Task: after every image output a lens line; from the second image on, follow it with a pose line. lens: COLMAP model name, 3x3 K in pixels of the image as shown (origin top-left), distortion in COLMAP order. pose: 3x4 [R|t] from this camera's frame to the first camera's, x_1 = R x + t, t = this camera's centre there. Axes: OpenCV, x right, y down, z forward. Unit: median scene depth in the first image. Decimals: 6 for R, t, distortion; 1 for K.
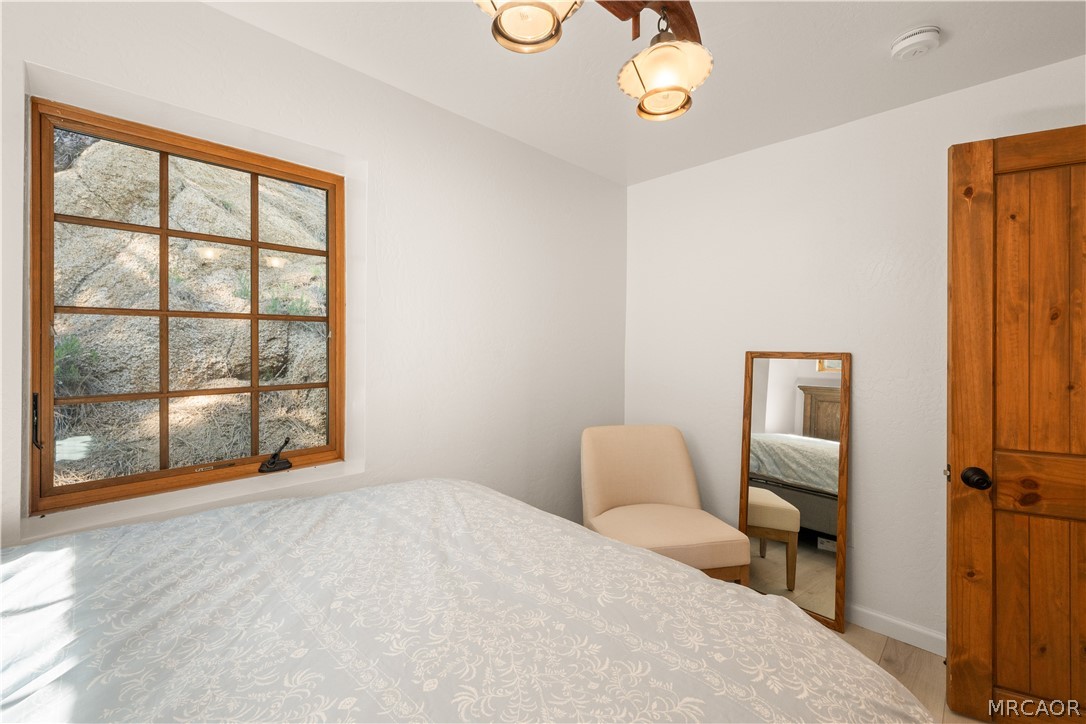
lens RADIAL K [[445.7, 0, 533.3], [0, 445.7, 352.1], [0, 0, 1]] dist [-0.000608, -0.000047]
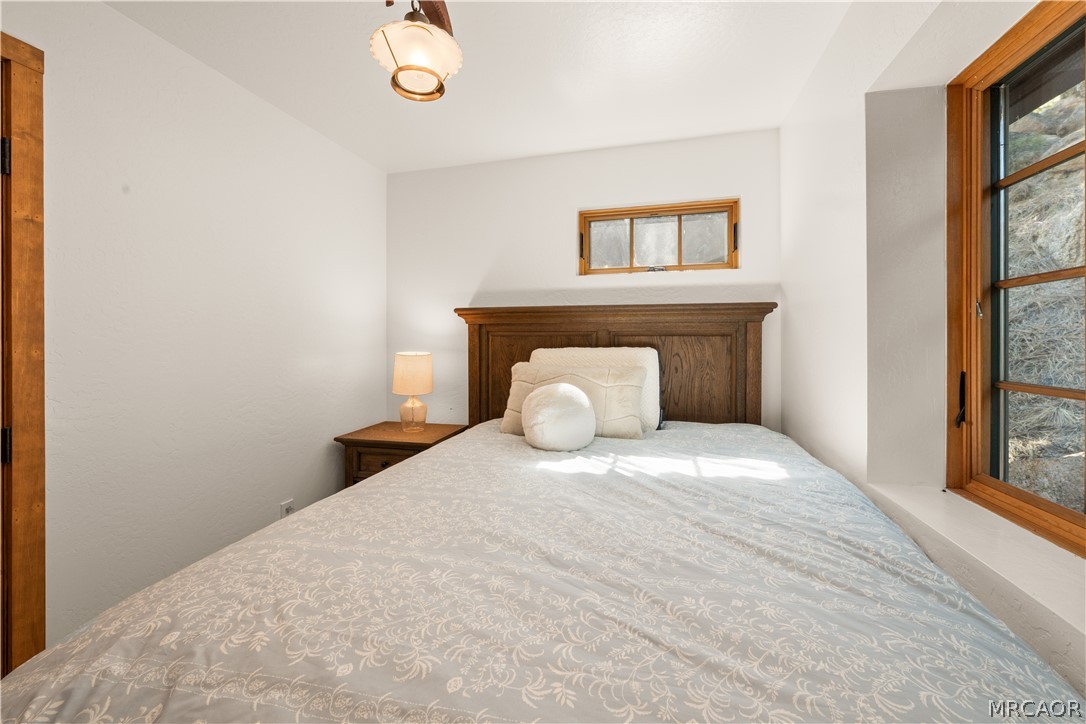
lens RADIAL K [[434.7, 0, 539.4], [0, 434.7, 336.8], [0, 0, 1]] dist [0.001399, 0.000305]
pose [[-0.857368, -0.003599, -0.514692, 0.272460], [-0.009265, 0.999921, 0.008442, 0.022409], [0.514621, 0.012007, -0.857334, 1.799073]]
